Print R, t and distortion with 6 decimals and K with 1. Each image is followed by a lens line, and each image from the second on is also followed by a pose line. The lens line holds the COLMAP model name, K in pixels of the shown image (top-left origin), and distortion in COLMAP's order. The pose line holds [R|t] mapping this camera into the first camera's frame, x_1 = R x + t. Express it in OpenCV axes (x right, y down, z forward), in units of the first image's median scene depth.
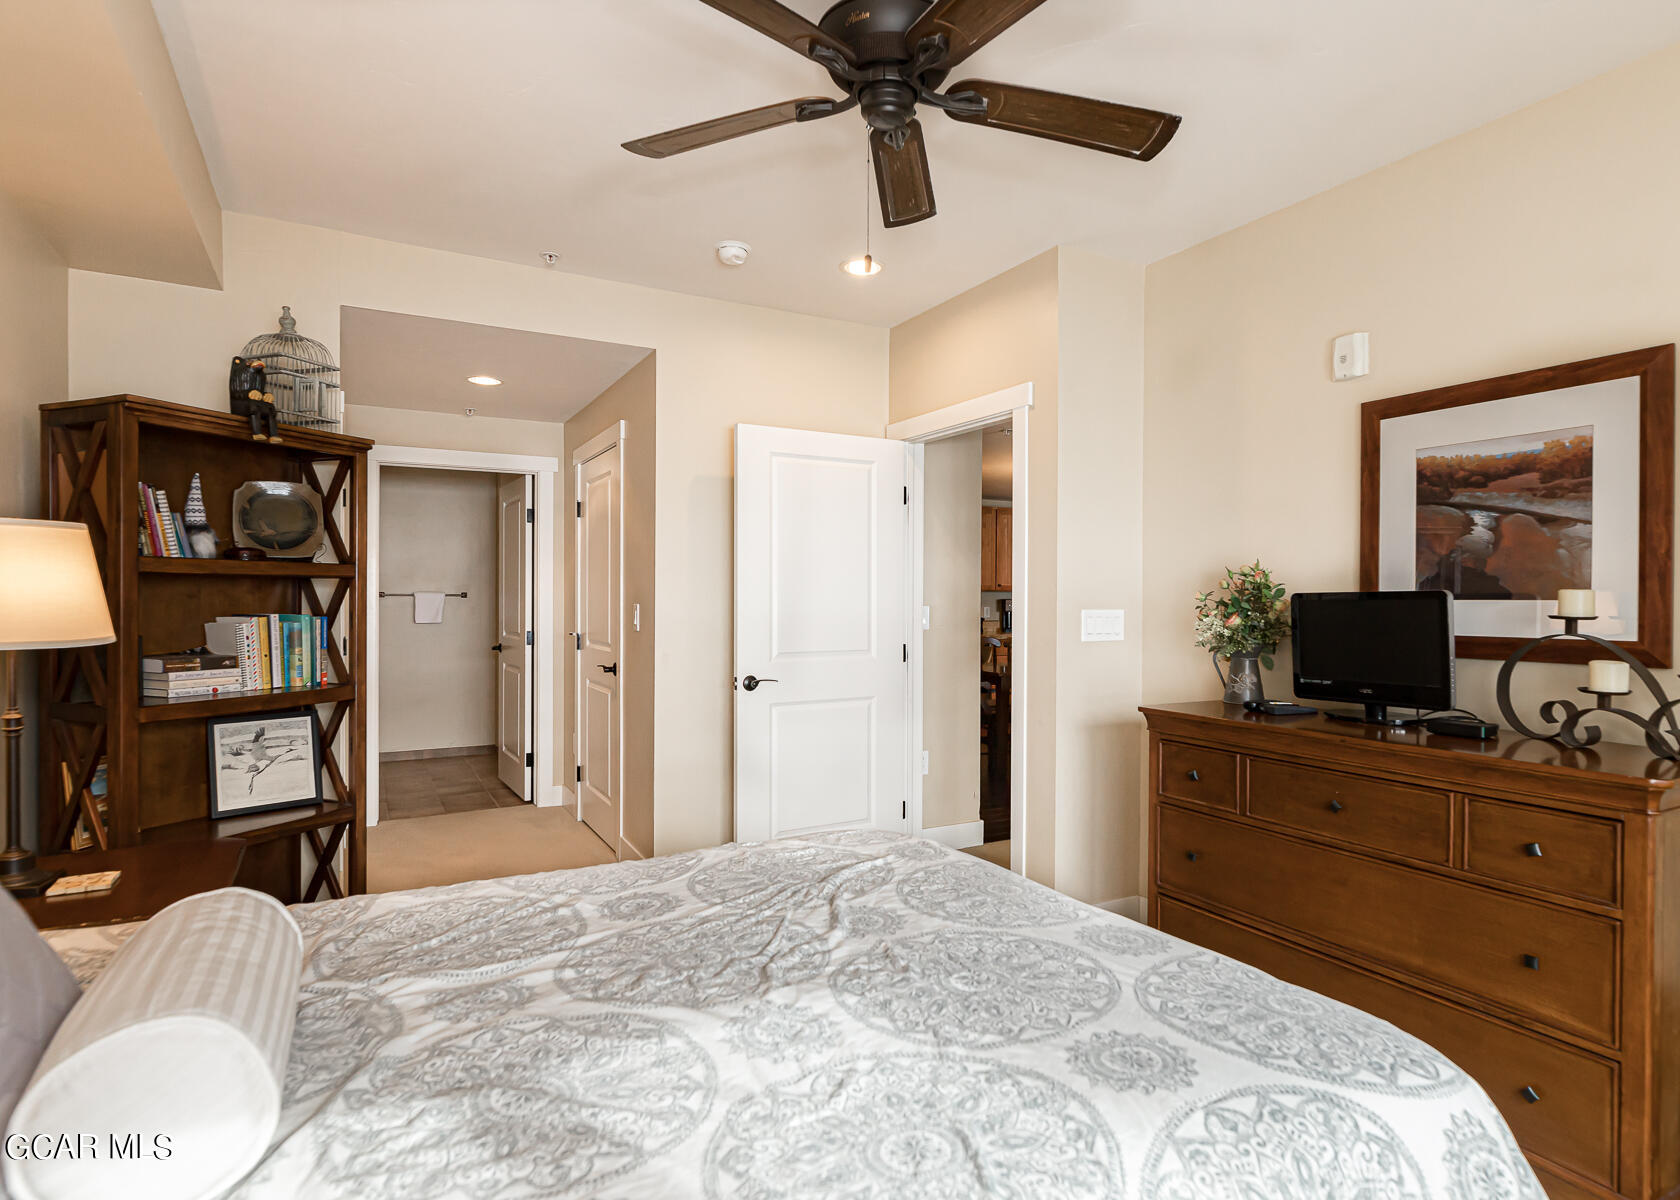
lens RADIAL K [[911.4, 0, 843.8], [0, 911.4, 599.5], [0, 0, 1]] dist [0.002358, 0.000746]
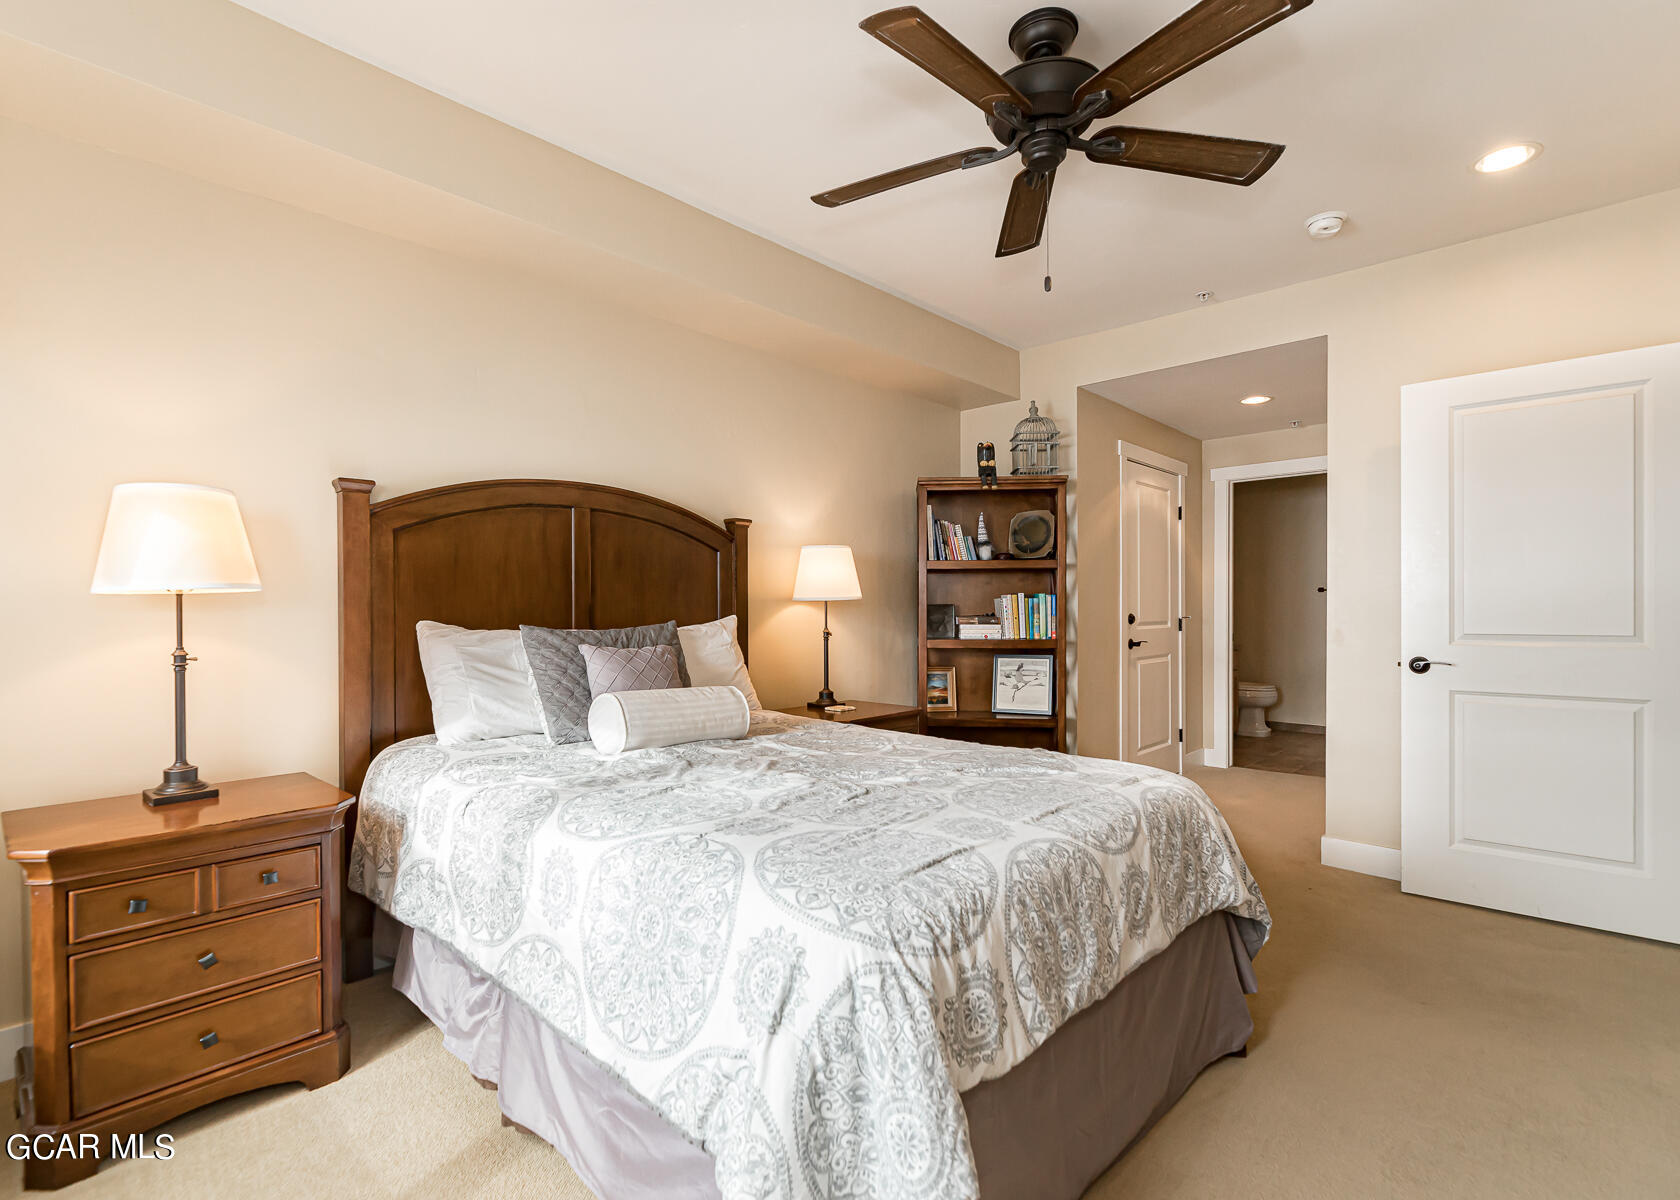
lens RADIAL K [[794.1, 0, 840.0], [0, 794.1, 600.0], [0, 0, 1]] dist [0.001985, 0.000377]
pose [[0.292296, -0.013740, -0.956229, 0.658308], [0.000223, 0.999898, -0.014299, 0.050945], [0.956328, 0.003966, 0.292270, 0.287547]]
